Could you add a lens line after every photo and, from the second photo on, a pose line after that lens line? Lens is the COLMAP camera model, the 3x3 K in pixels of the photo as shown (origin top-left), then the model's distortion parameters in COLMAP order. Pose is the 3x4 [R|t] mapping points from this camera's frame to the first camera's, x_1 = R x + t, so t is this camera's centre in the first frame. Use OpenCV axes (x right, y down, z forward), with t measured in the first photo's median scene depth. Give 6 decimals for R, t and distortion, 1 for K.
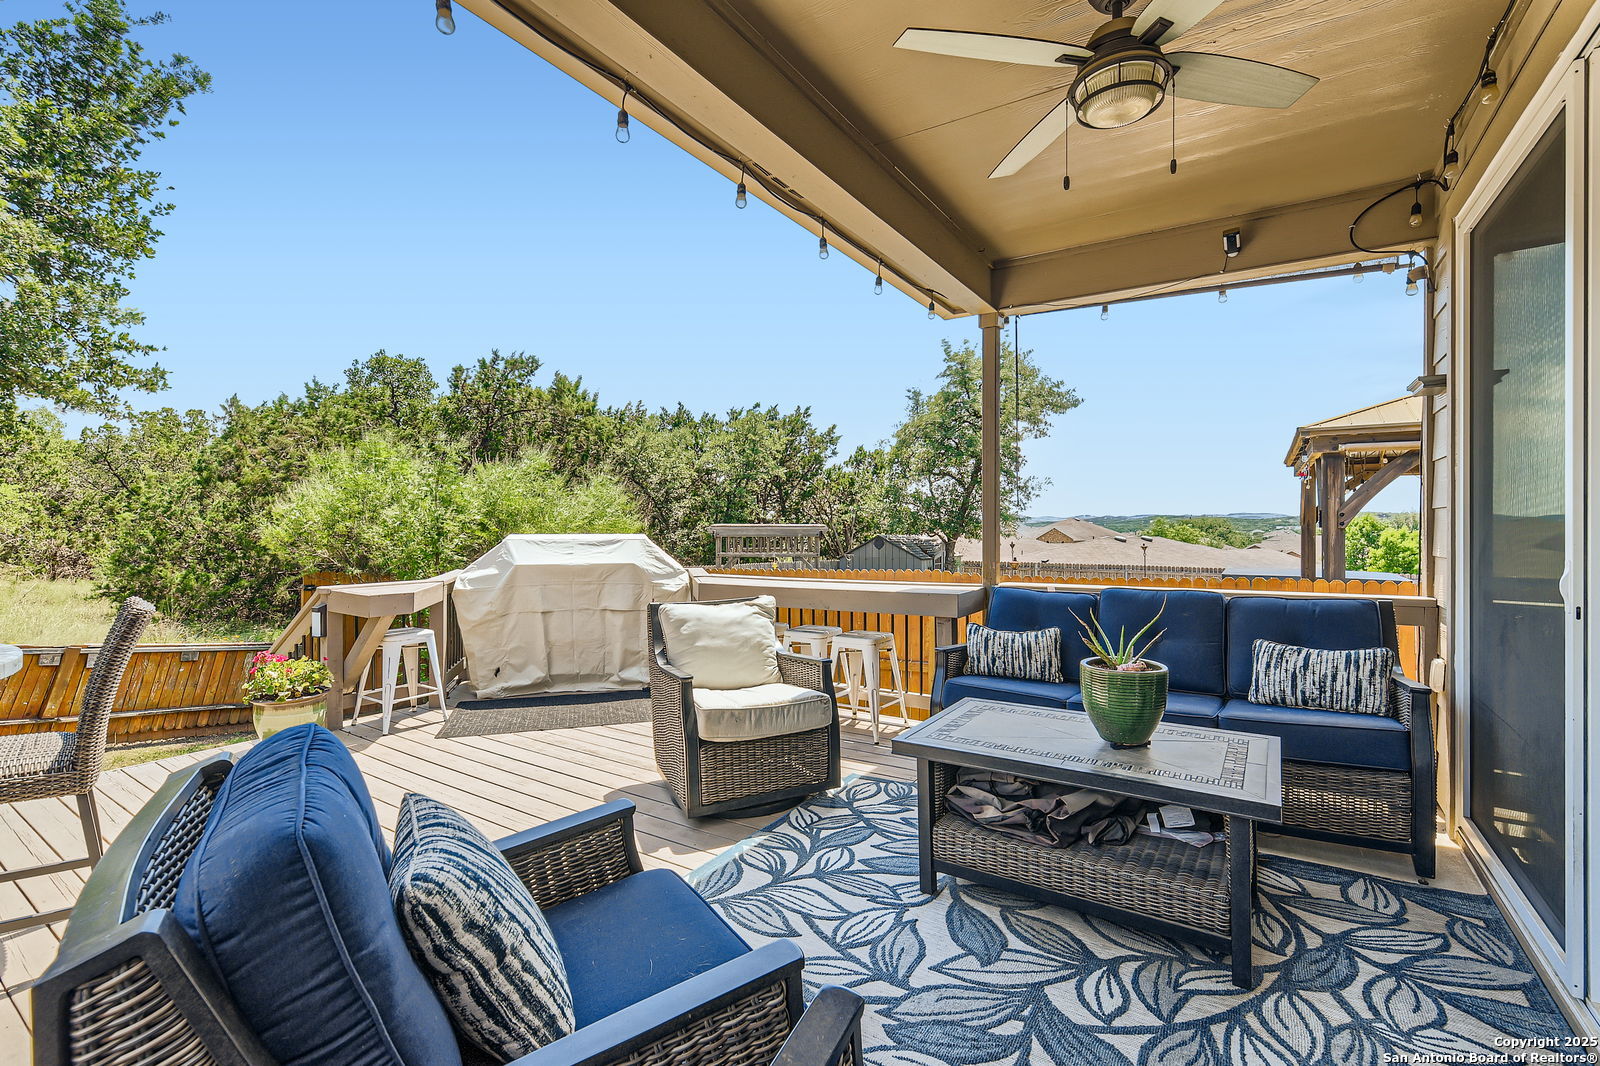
lens RADIAL K [[710.9, 0, 800.1], [0, 710.9, 529.8], [0, 0, 1]] dist [0.000881, 0.002273]
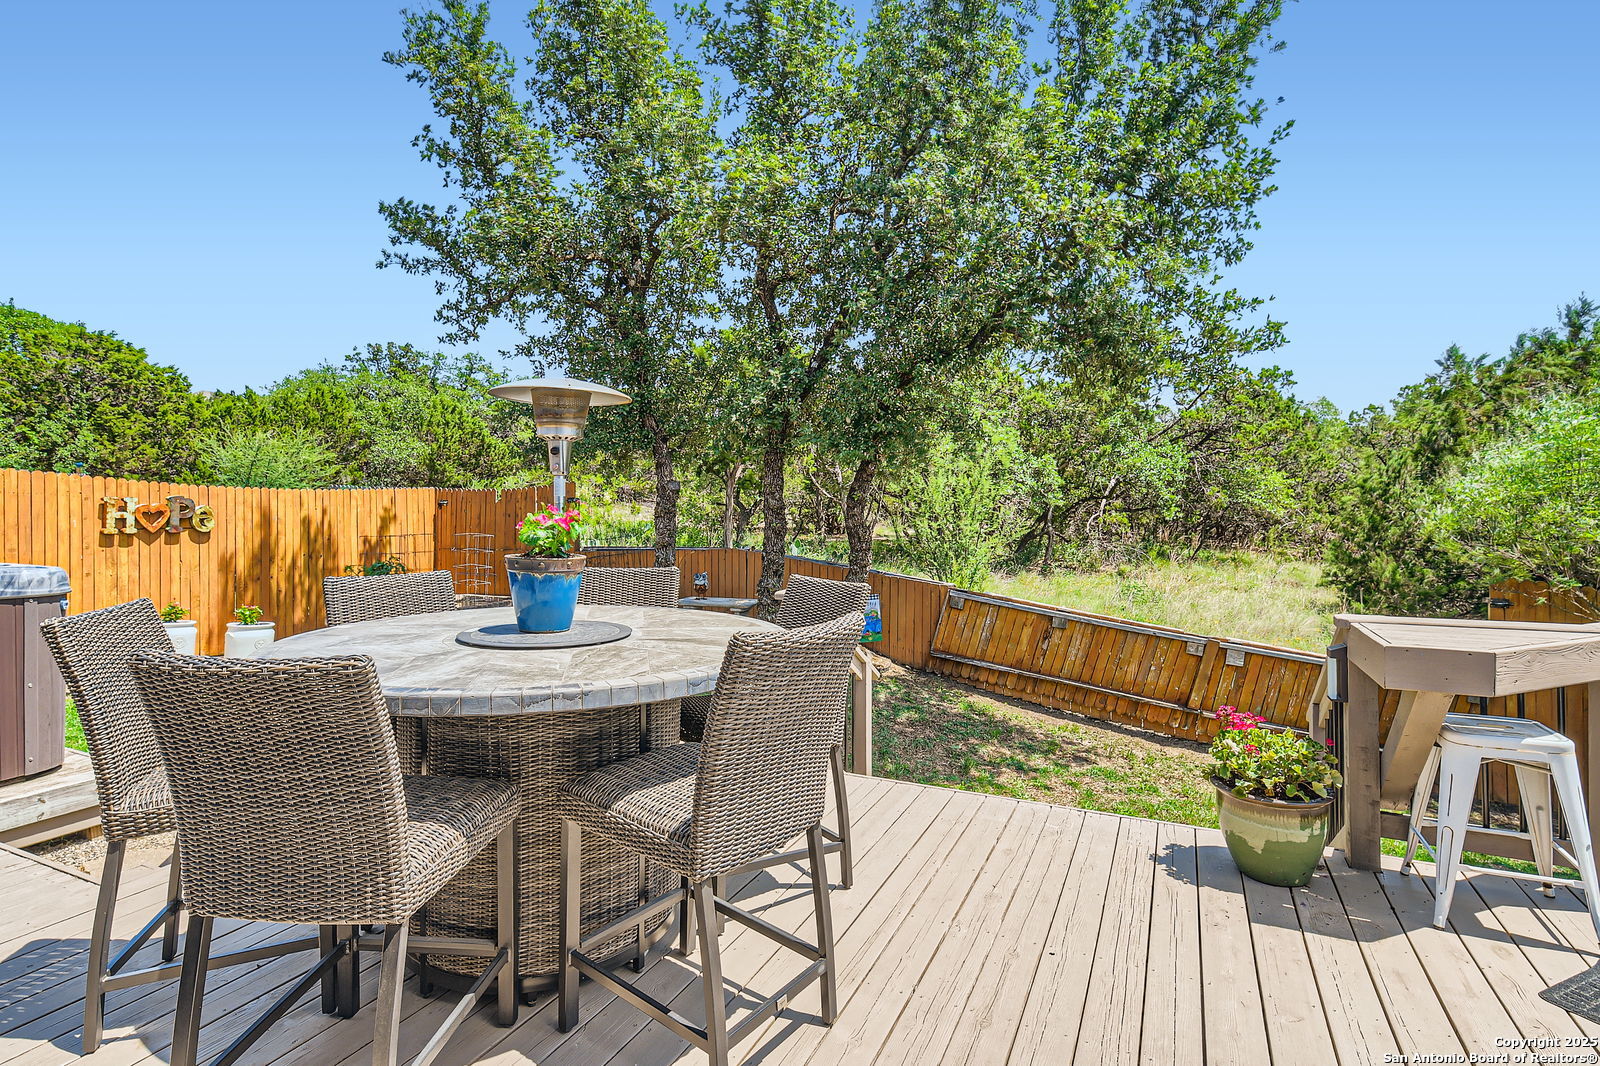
lens RADIAL K [[790.7, 0, 807.8], [0, 790.7, 507.0], [0, 0, 1]] dist [0.000427, 0.002509]
pose [[0.144642, -0.004896, -0.989472, -0.029698], [-0.003988, 0.999977, -0.005531, -0.001741], [0.989476, 0.004746, 0.144619, 0.160547]]
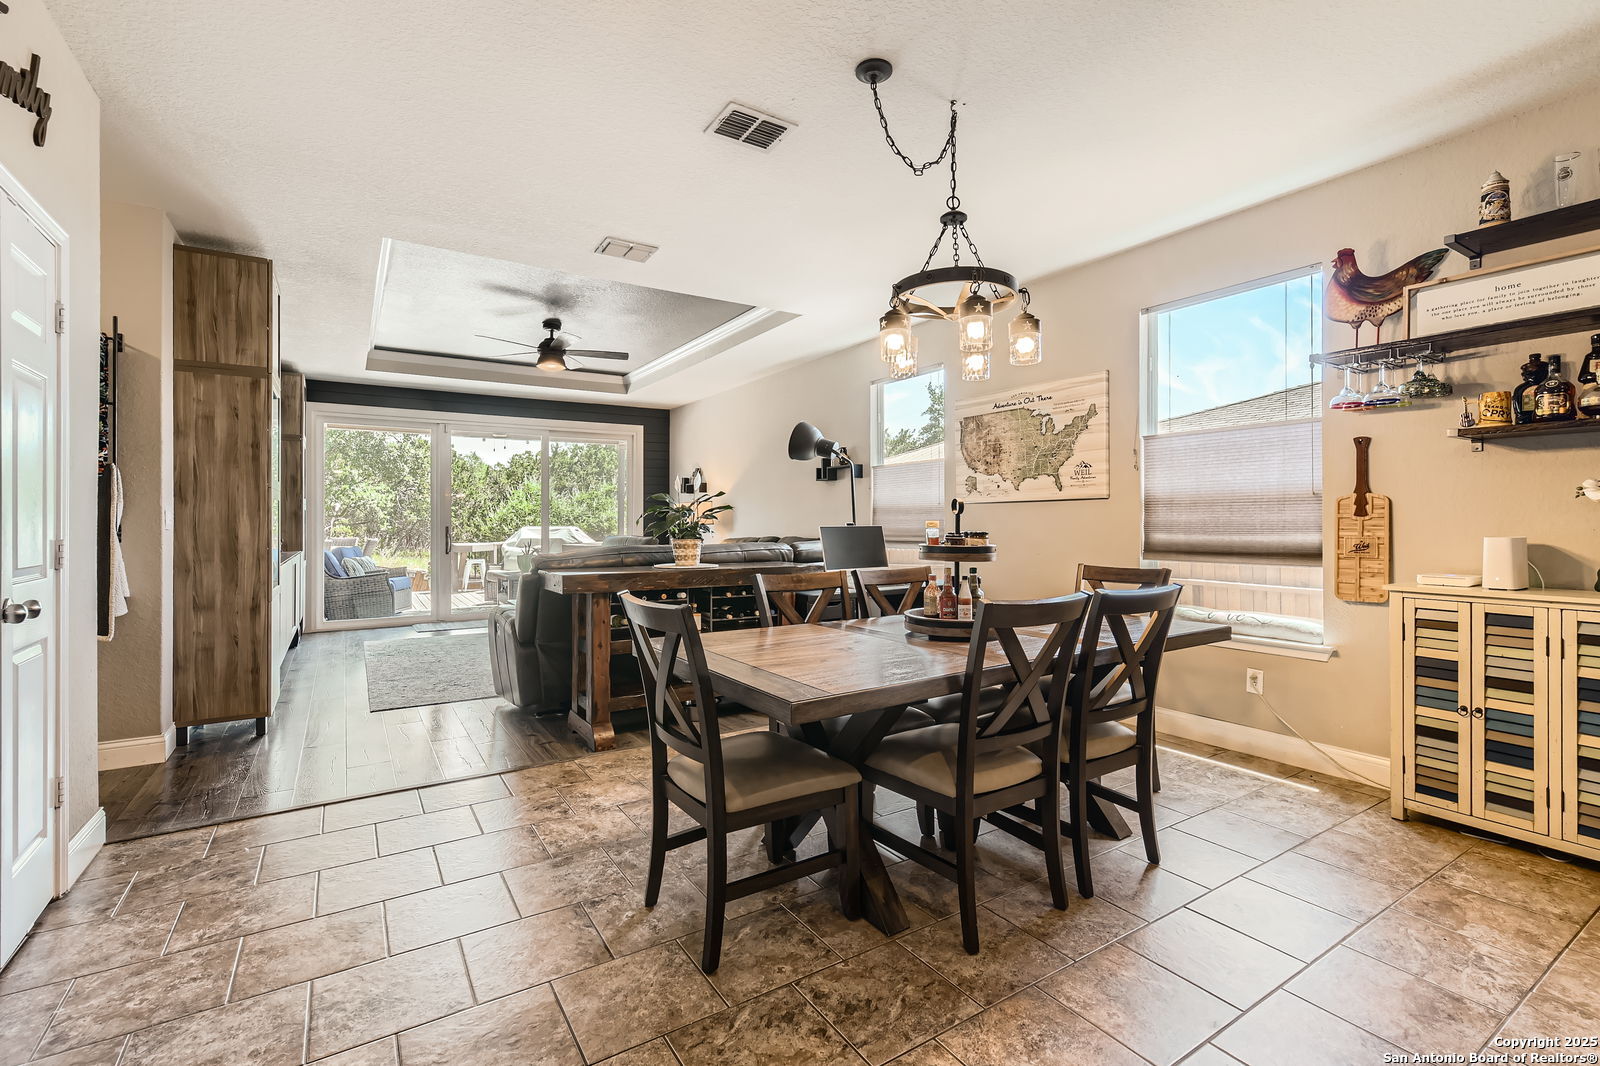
lens RADIAL K [[710.9, 0, 802.6], [0, 710.9, 520.0], [0, 0, 1]] dist [0.000881, 0.002273]
pose [[0.909841, -0.004454, -0.414934, 0.664014], [-0.000561, 0.999928, -0.011964, 0.005887], [0.414957, 0.011118, 0.909773, -0.388261]]
